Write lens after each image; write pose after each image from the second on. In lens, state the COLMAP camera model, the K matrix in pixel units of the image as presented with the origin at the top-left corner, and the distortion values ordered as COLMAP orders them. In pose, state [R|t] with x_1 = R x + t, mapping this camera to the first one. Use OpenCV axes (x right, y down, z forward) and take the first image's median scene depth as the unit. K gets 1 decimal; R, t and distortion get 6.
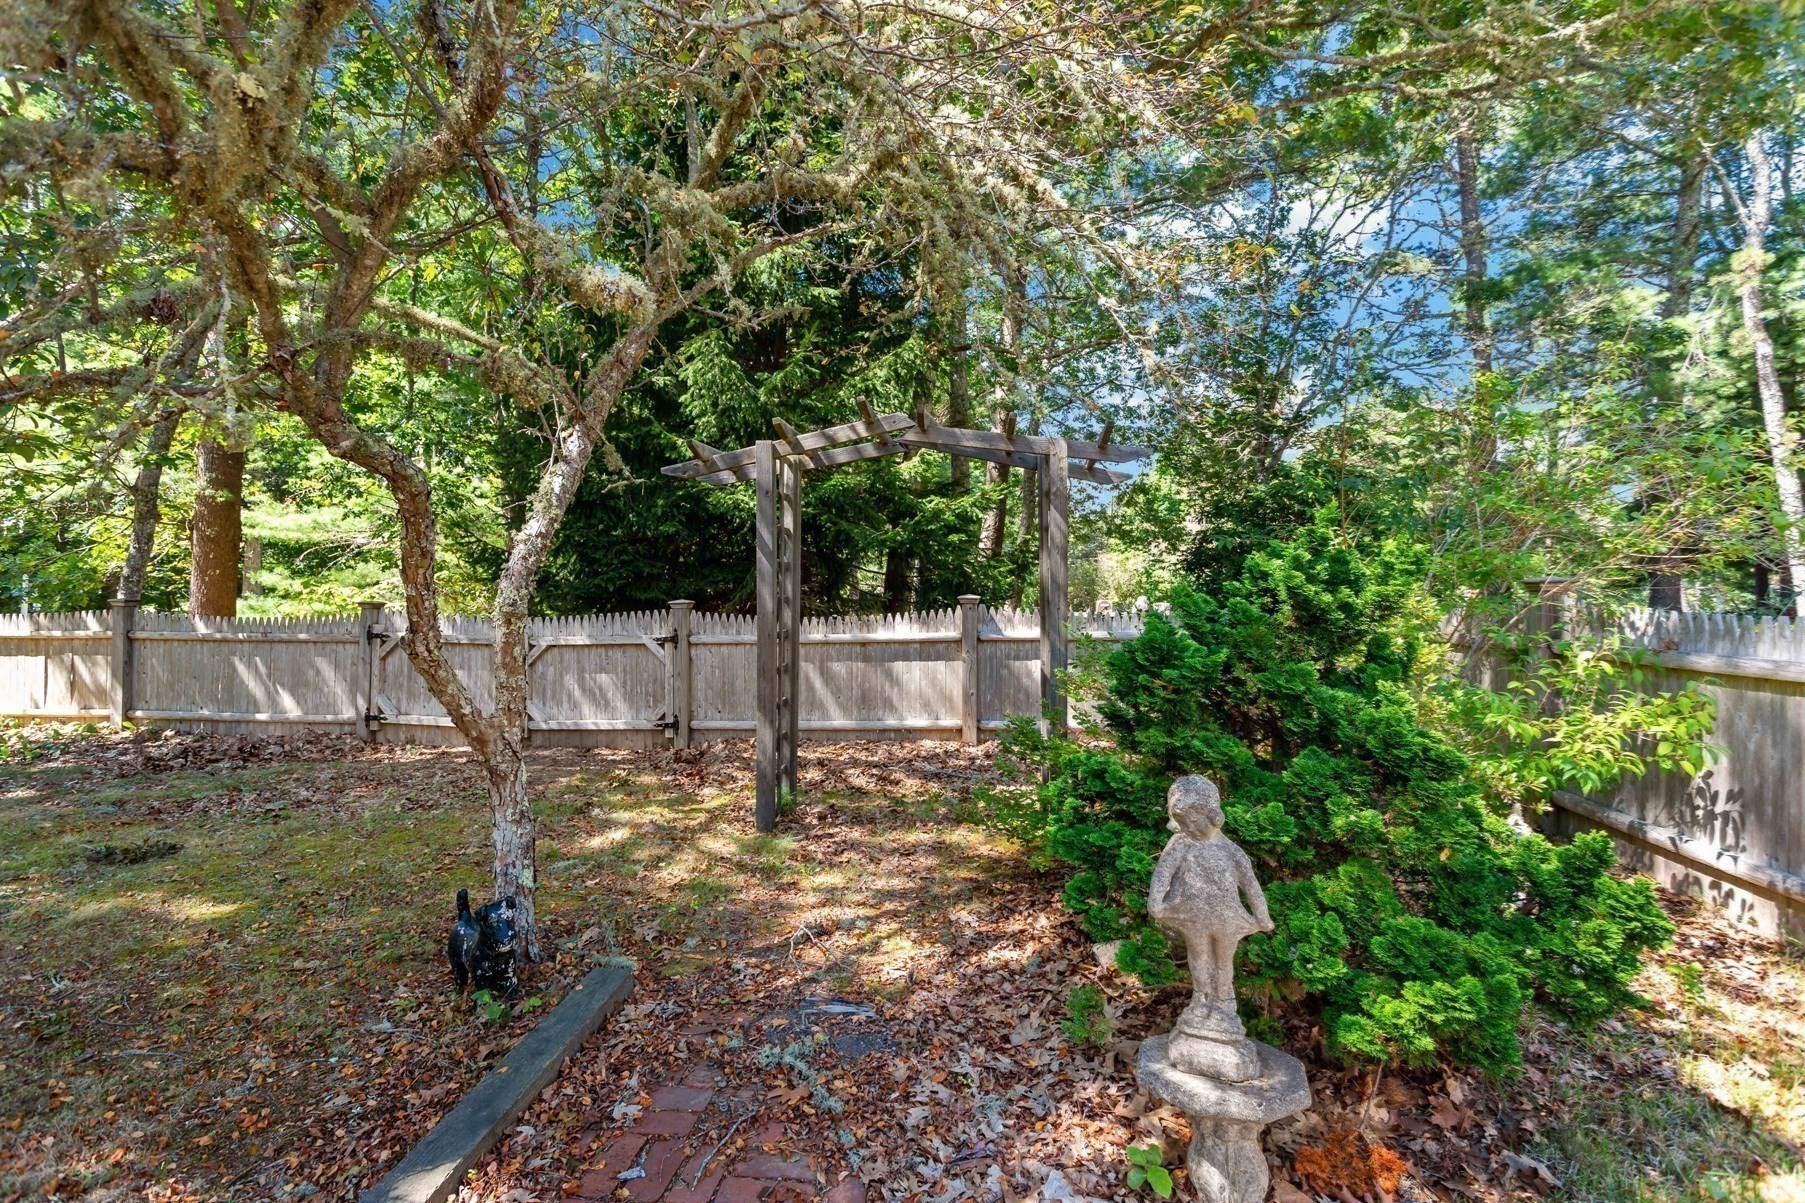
lens RADIAL K [[889.3, 0, 904.4], [0, 889.3, 592.8], [0, 0, 1]] dist [0.006335, 0.000962]
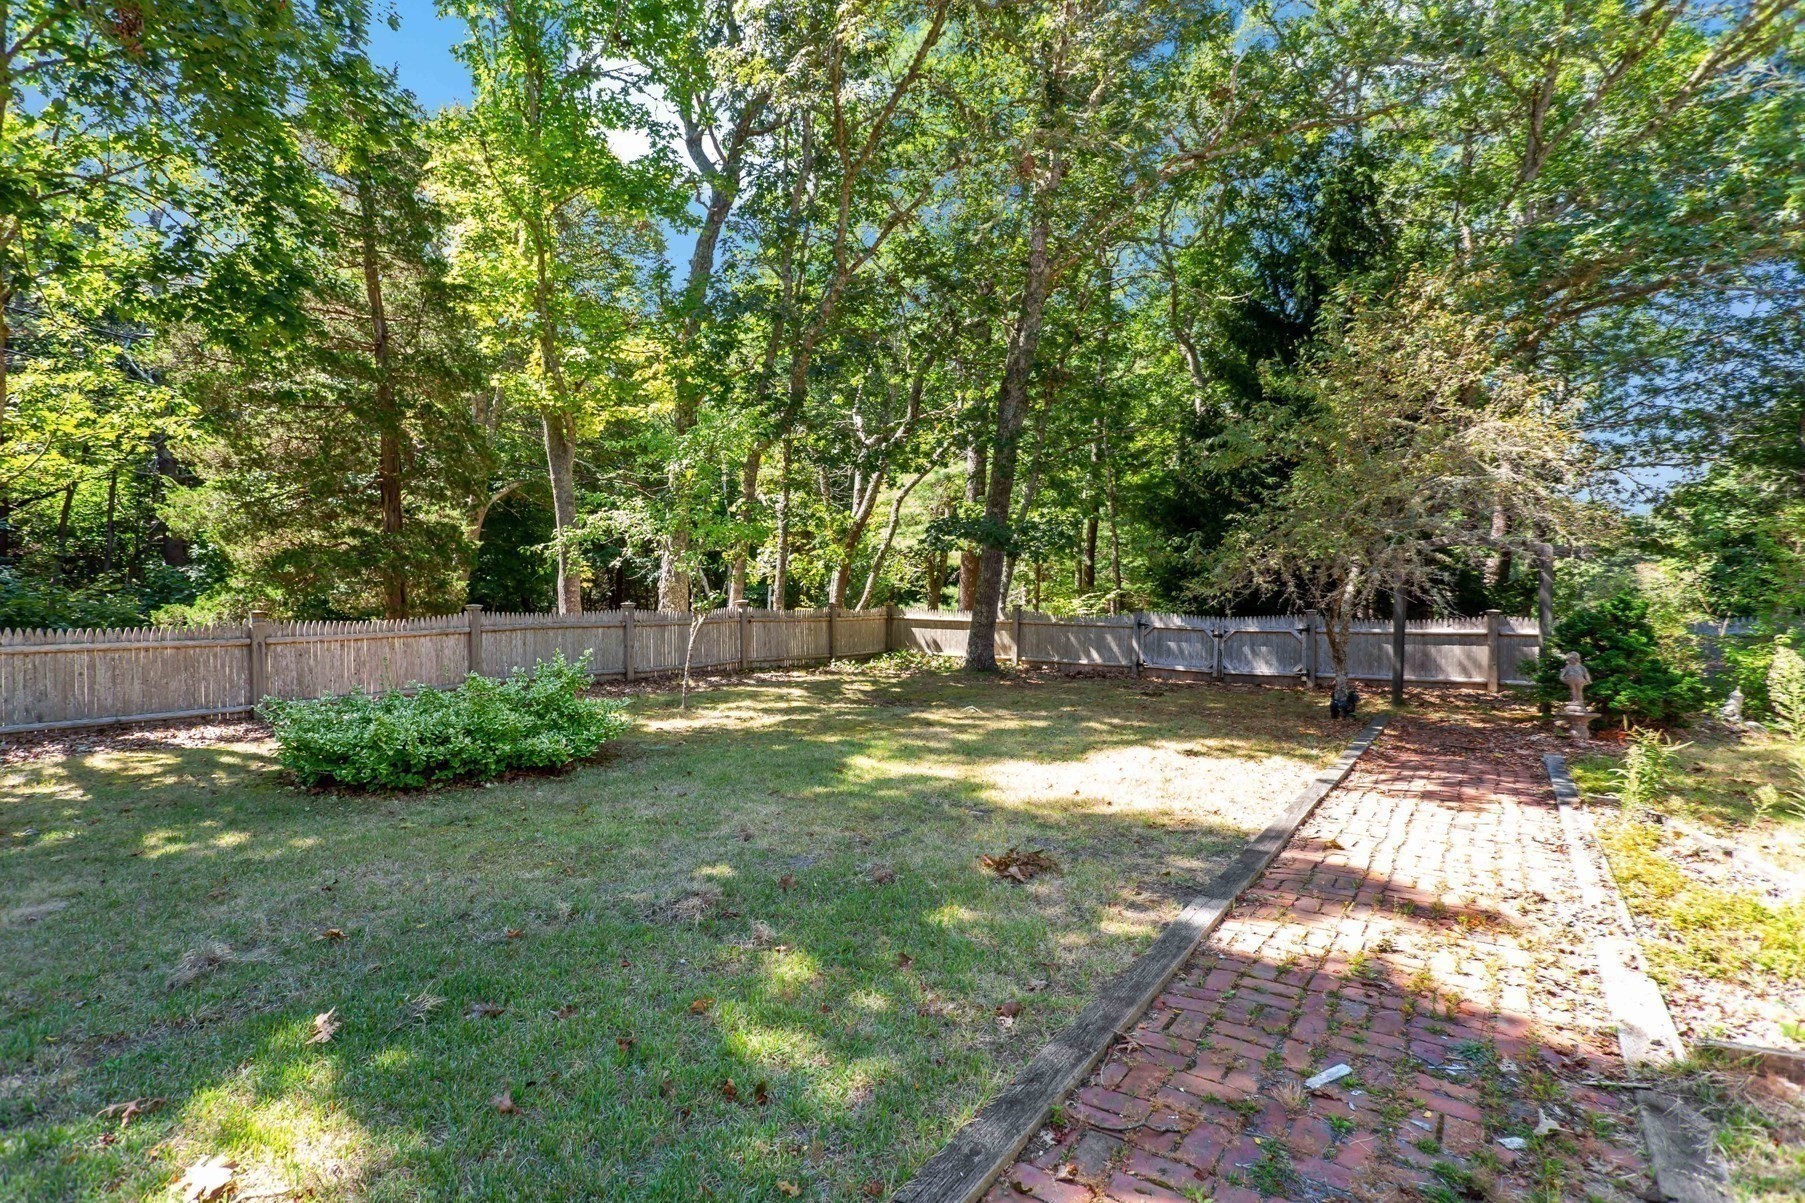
lens RADIAL K [[889.3, 0, 899.4], [0, 889.3, 593.0], [0, 0, 1]] dist [0.006335, 0.000962]
pose [[0.883762, 0.011142, -0.467805, -0.144985], [-0.014508, 0.999888, -0.003592, -0.007798], [0.467712, 0.009961, 0.883825, -1.163650]]
